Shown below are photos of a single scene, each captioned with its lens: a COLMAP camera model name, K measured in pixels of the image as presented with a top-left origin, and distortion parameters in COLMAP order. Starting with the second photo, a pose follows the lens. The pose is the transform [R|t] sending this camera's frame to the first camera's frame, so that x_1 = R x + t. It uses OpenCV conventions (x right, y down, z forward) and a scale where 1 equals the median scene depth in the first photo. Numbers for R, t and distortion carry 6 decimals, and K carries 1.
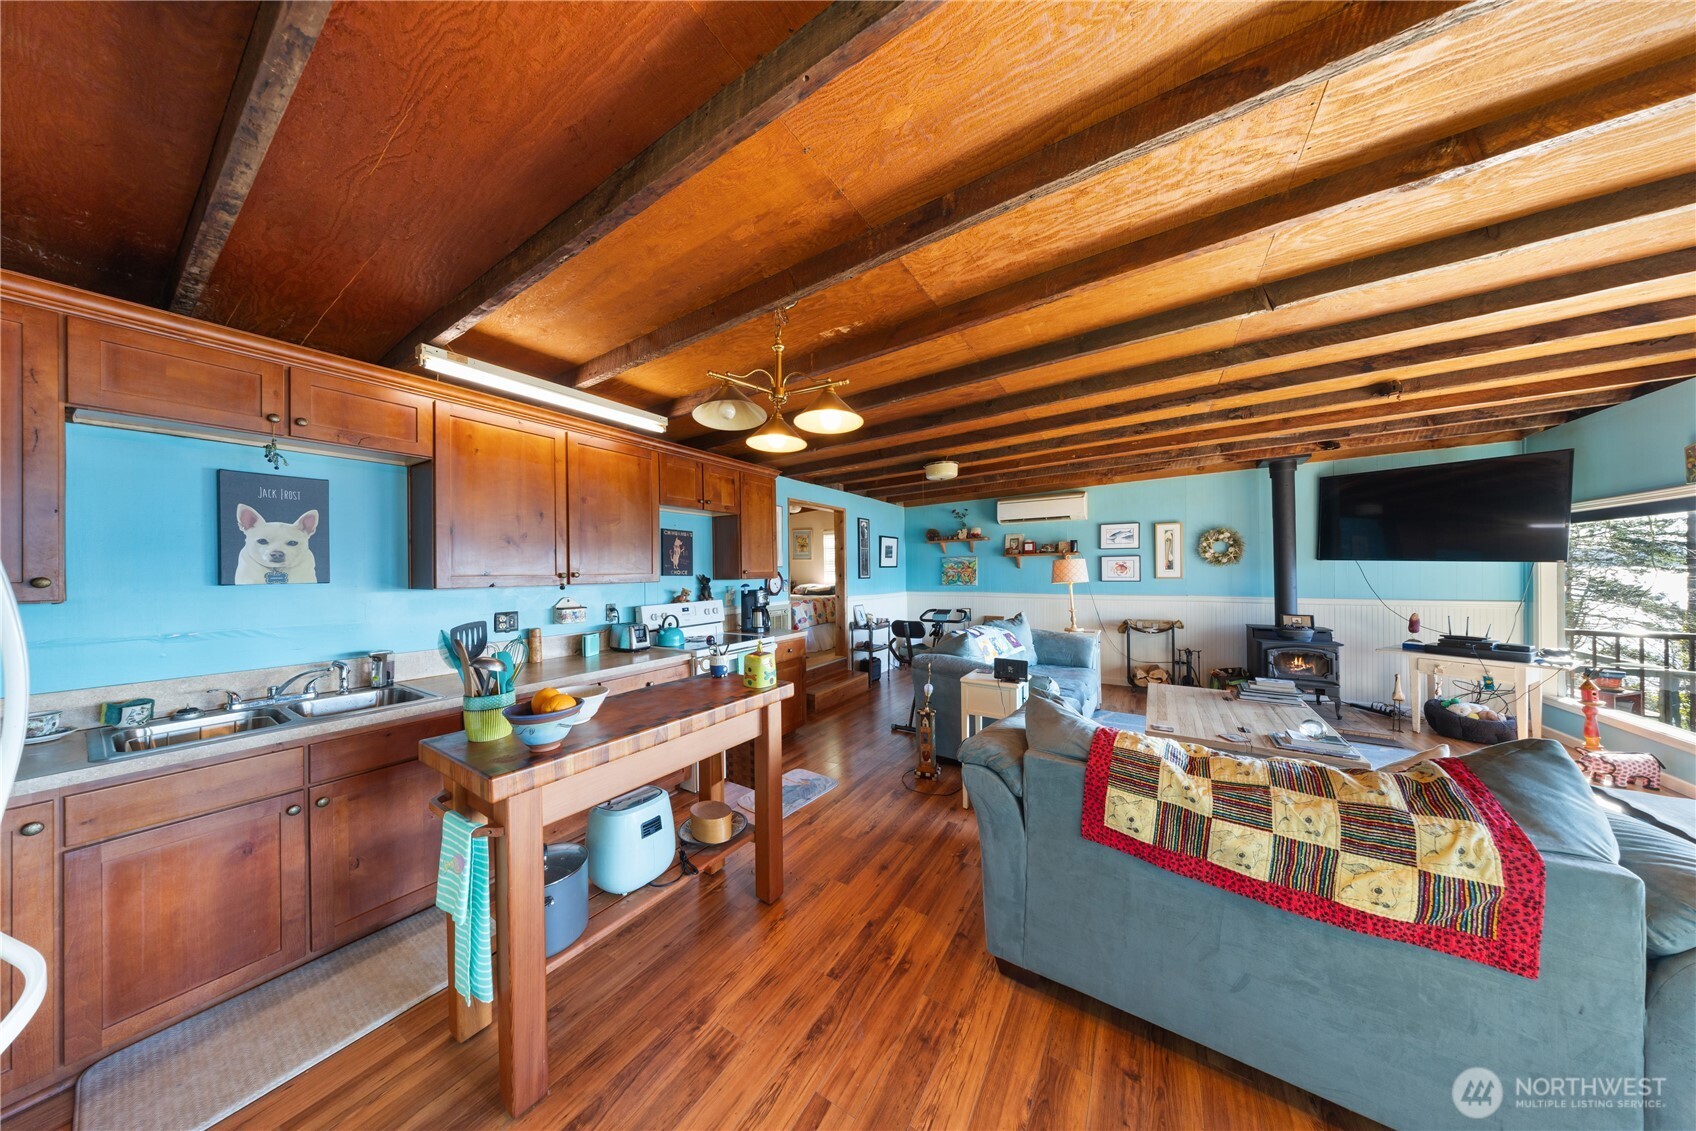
lens RADIAL K [[484.9, 0, 841.6], [0, 484.9, 571.0], [0, 0, 1]] dist [-0.000274, 0.000016]
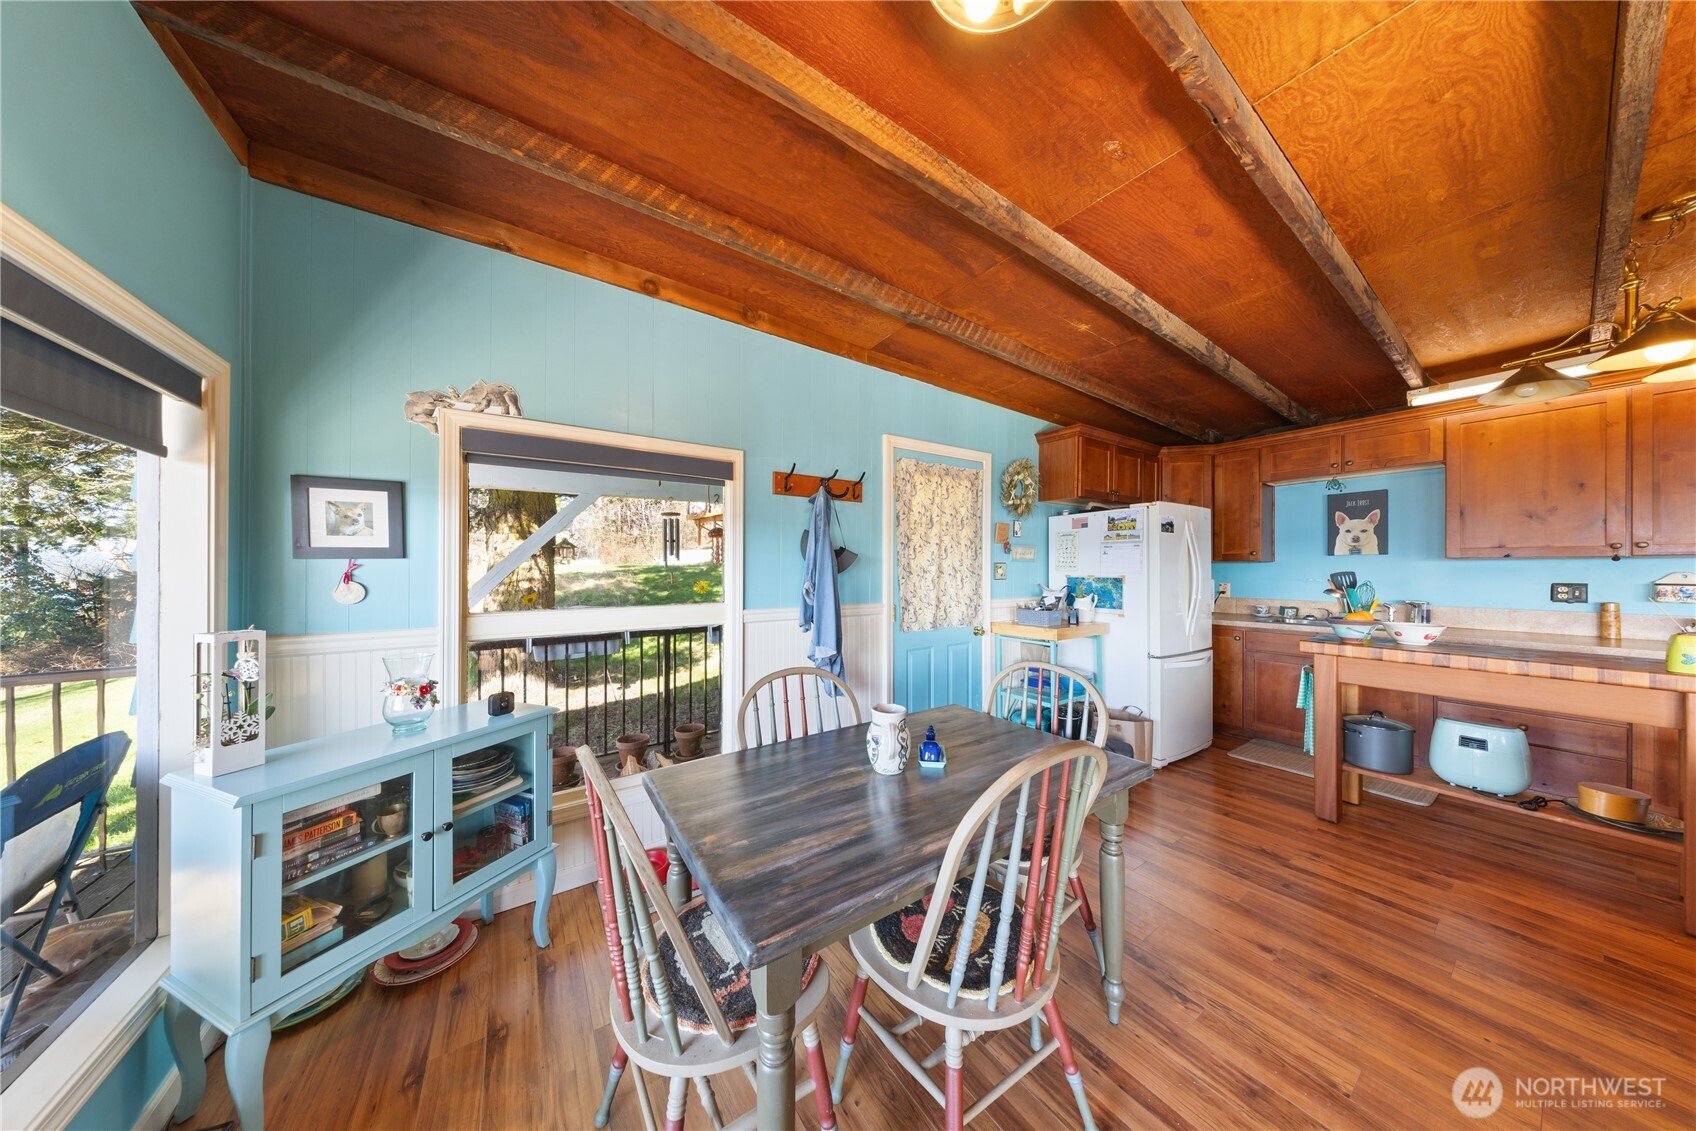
lens RADIAL K [[484.9, 0, 845.1], [0, 484.9, 567.4], [0, 0, 1]] dist [-0.000274, 0.000016]
pose [[-0.399558, 0.012932, -0.916617, 1.018115], [0.006137, 0.999916, 0.011431, 0.035415], [0.916688, -0.001058, -0.399603, 0.008652]]
